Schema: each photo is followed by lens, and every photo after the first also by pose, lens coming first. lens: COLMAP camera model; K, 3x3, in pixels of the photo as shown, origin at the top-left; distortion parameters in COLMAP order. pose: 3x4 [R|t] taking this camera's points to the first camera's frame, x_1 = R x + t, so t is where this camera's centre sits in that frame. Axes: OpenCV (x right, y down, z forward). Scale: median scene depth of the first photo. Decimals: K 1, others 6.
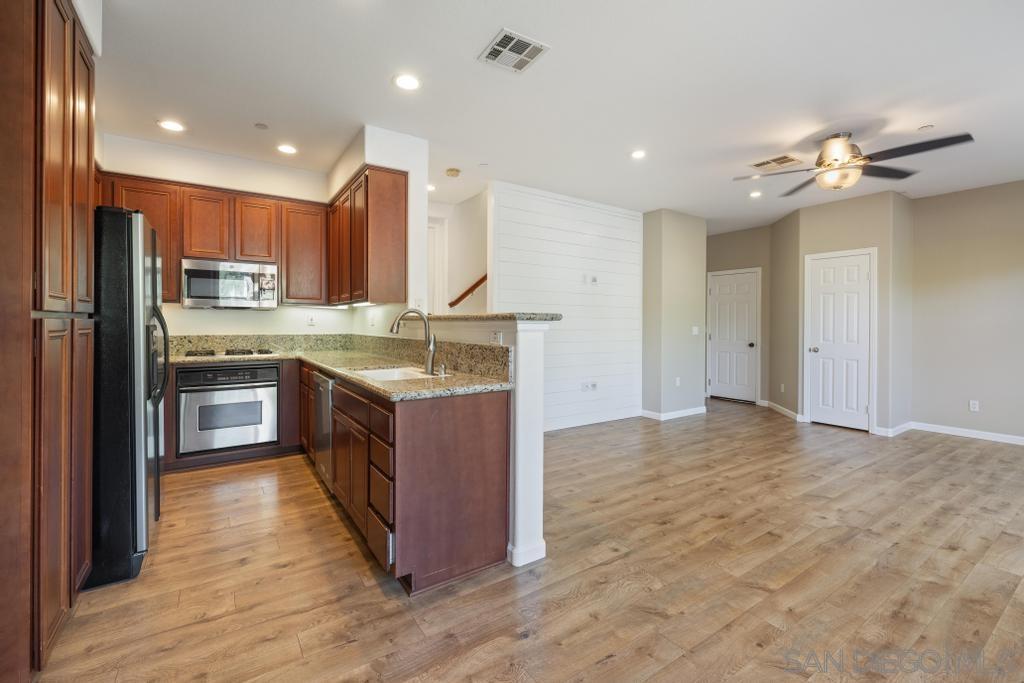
lens RADIAL K [[444.8, 0, 507.2], [0, 444.8, 344.5], [0, 0, 1]] dist [-0.015496, 0.004347]
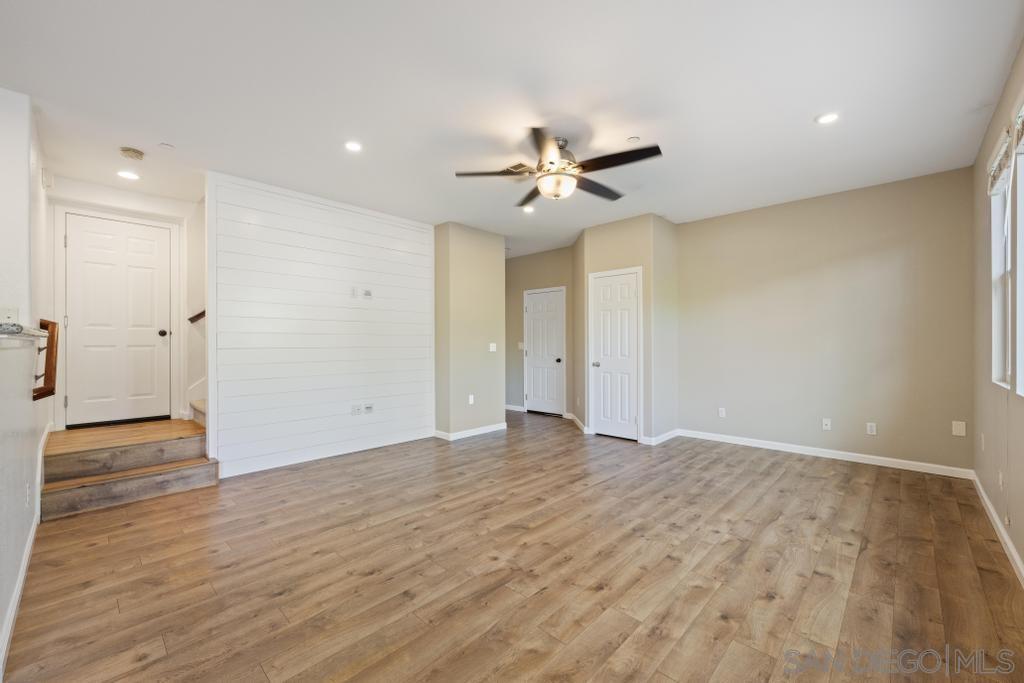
lens RADIAL K [[415.1, 0, 520.6], [0, 415.1, 347.2], [0, 0, 1]] dist [-0.000058, -0.000940]
pose [[0.973582, -0.011855, 0.228029, 0.458780], [0.020626, 0.999135, -0.036121, 0.007807], [-0.227404, 0.039871, 0.972984, 0.142947]]
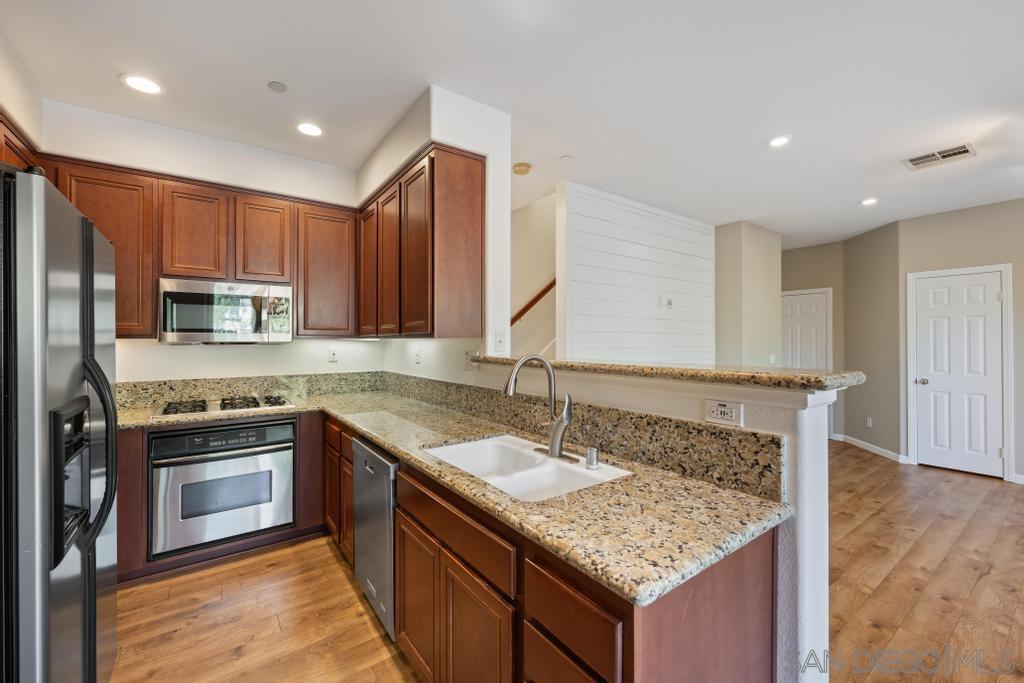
lens RADIAL K [[415.1, 0, 511.6], [0, 415.1, 349.0], [0, 0, 1]] dist [-0.000058, -0.000940]
pose [[0.998966, -0.011972, 0.043856, -0.211298], [0.013258, 0.999487, -0.029153, -0.055561], [-0.043485, 0.029704, 0.998612, 0.329358]]
